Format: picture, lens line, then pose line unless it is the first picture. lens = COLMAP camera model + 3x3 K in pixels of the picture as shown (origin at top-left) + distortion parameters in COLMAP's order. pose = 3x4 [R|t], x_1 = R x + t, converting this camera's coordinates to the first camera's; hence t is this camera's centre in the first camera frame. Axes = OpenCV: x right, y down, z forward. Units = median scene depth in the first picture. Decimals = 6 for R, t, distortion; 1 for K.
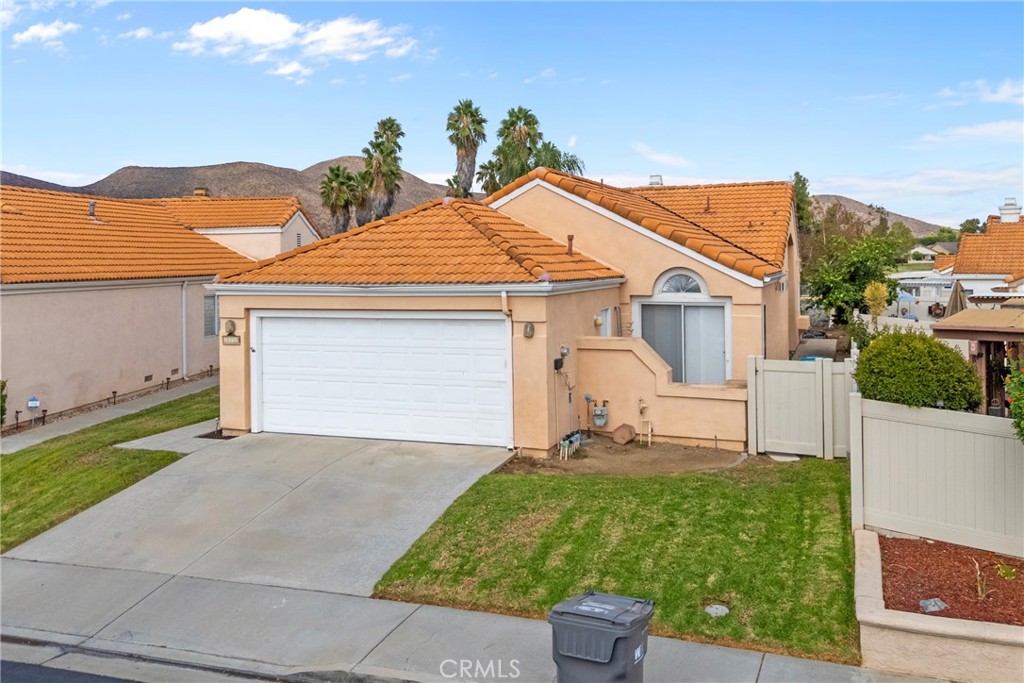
lens RADIAL K [[703.4, 0, 573.0], [0, 703.4, 251.1], [0, 0, 1]] dist [0.032351, -0.008473]
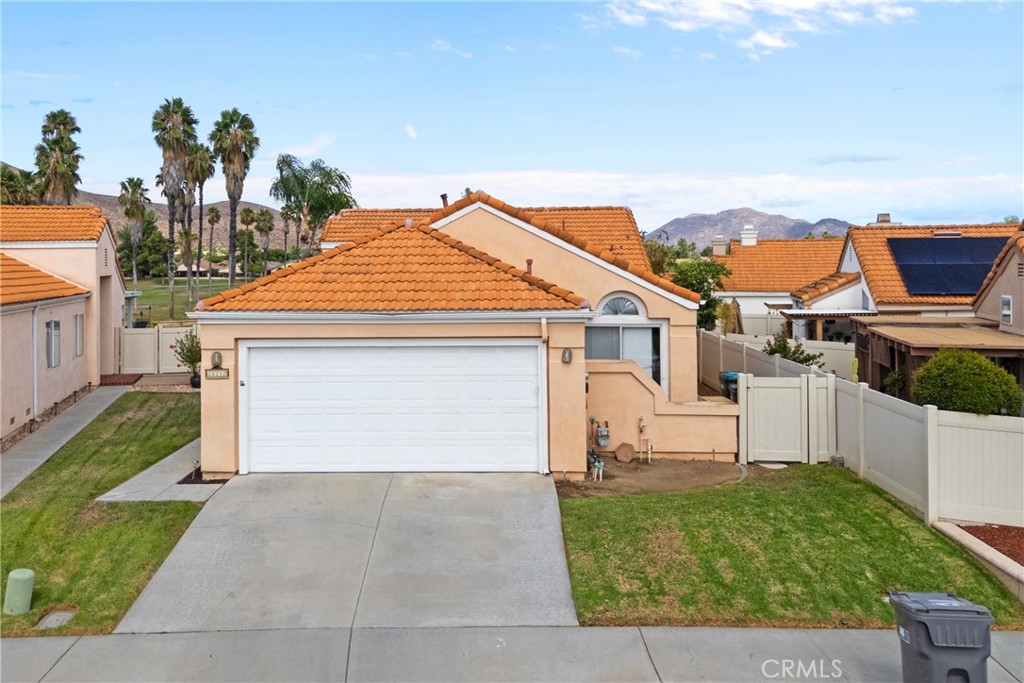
lens RADIAL K [[722.7, 0, 466.8], [0, 722.7, 256.8], [0, 0, 1]] dist [0.027681, -0.005308]
pose [[0.965246, 0.011275, 0.261098, -0.457730], [-0.008293, 0.999887, -0.012518, -0.016331], [-0.261210, 0.009918, 0.965231, 0.020959]]
